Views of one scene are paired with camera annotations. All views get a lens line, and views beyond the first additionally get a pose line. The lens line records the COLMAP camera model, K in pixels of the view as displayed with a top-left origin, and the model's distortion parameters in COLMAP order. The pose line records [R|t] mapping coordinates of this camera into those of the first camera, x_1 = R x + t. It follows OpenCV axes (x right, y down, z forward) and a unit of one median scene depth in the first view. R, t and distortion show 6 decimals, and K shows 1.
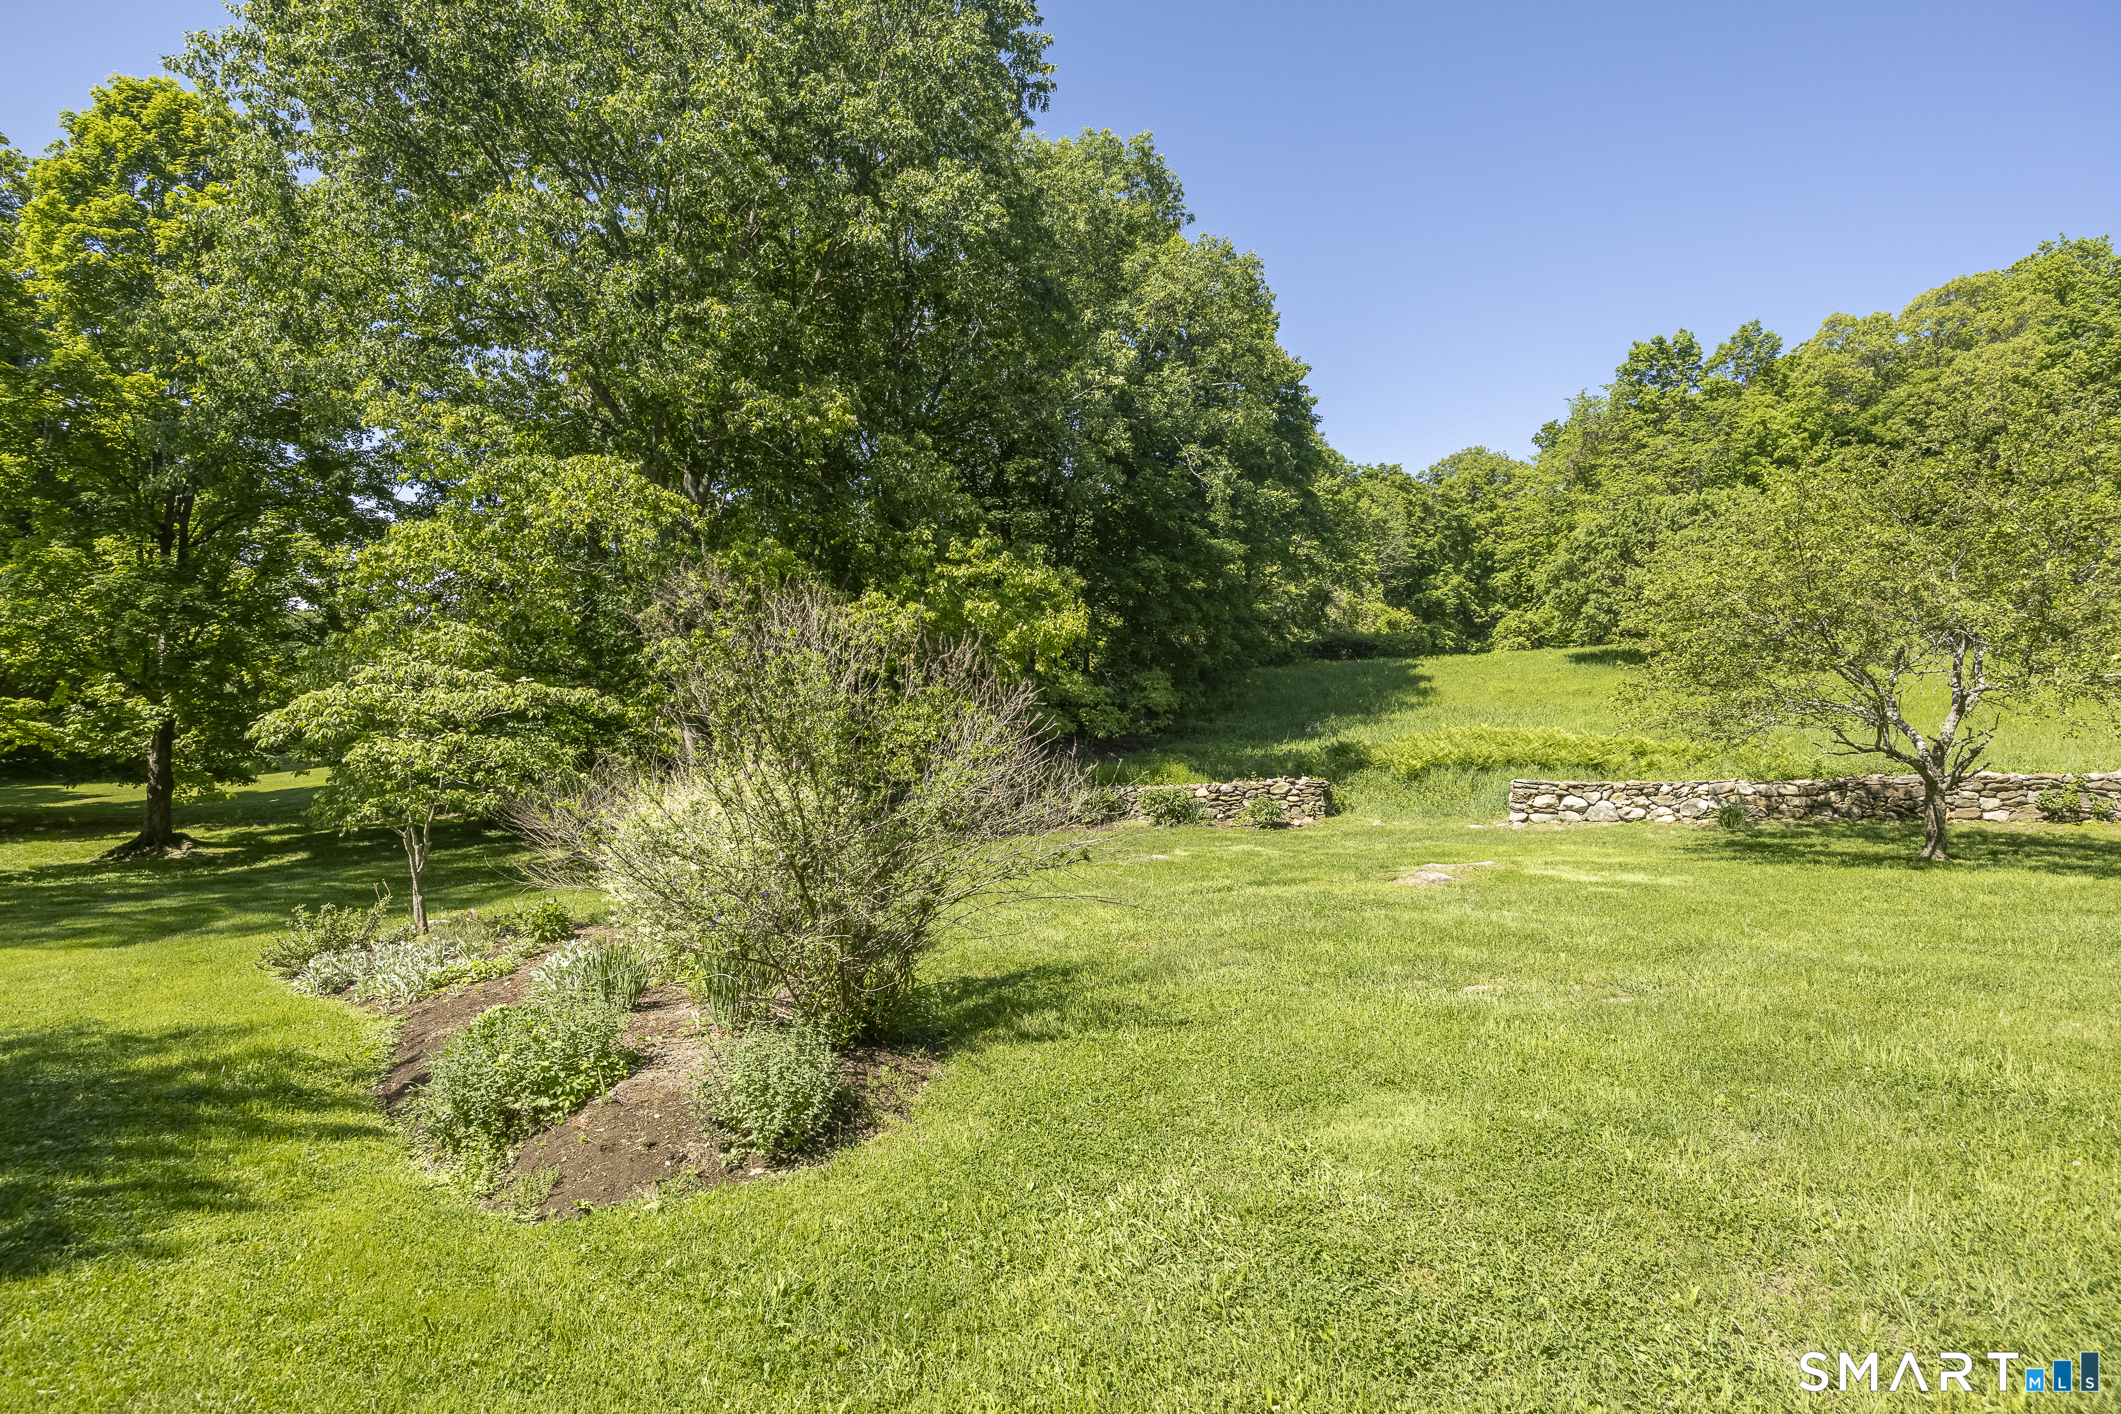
lens RADIAL K [[1155.2, 0, 1055.8], [0, 1155.2, 718.5], [0, 0, 1]] dist [-0.004186, -0.003265]
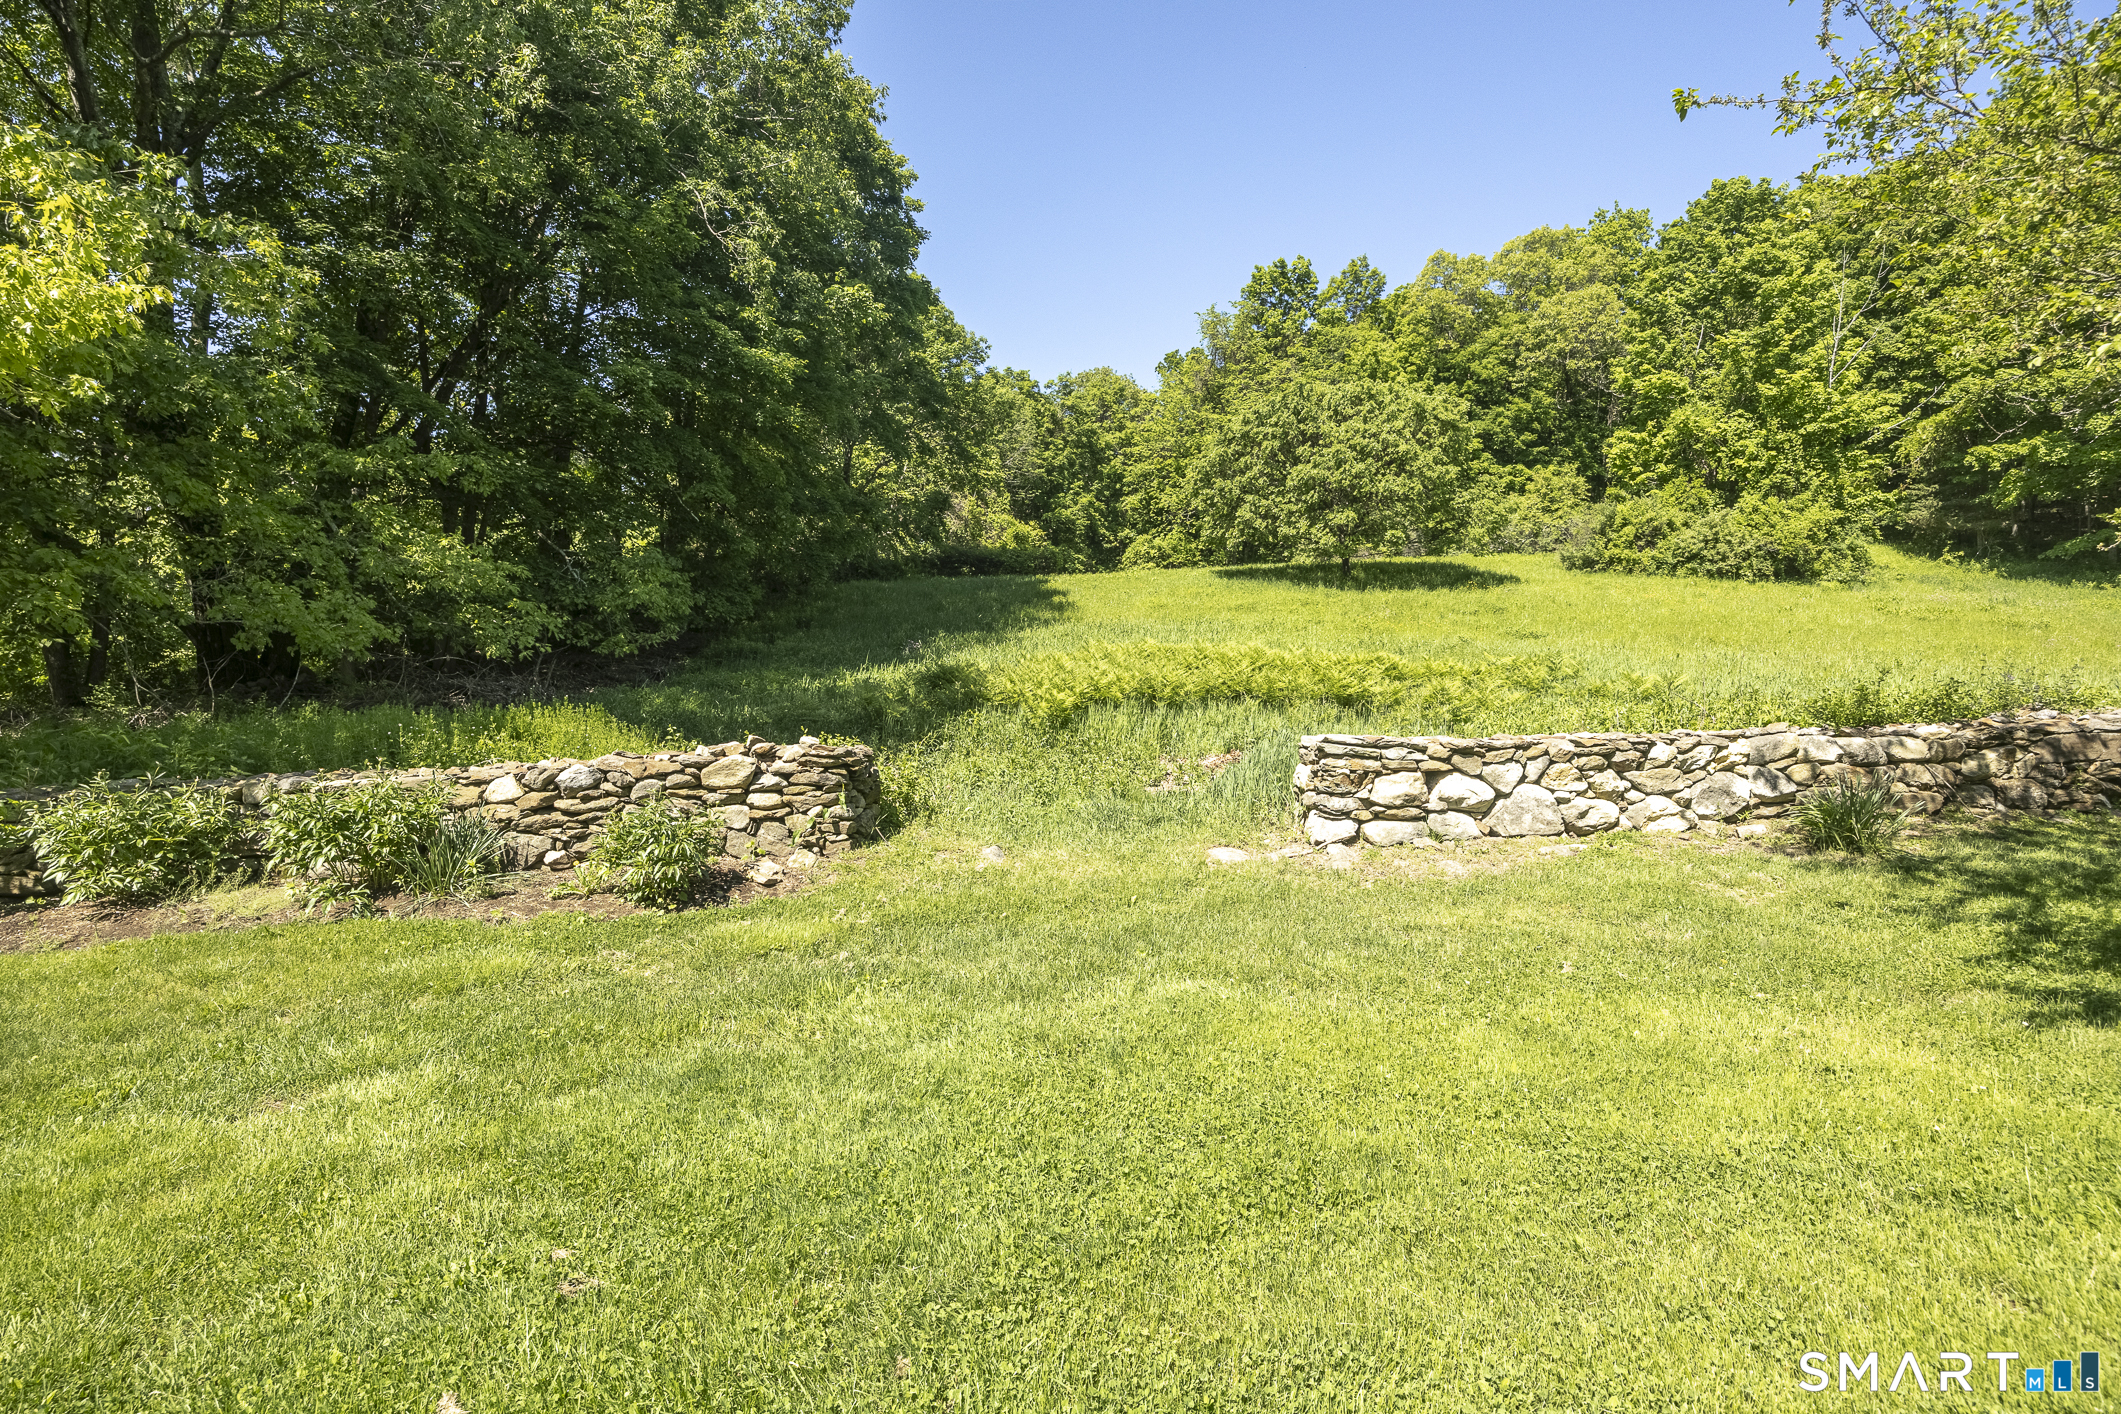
lens RADIAL K [[1084.2, 0, 1061.1], [0, 1084.2, 699.1], [0, 0, 1]] dist [0.000140, 0.000045]
pose [[0.948492, -0.012530, 0.316555, 0.071121], [0.000479, 0.999273, 0.038116, 0.009541], [-0.316802, -0.036001, 0.947808, 0.247428]]
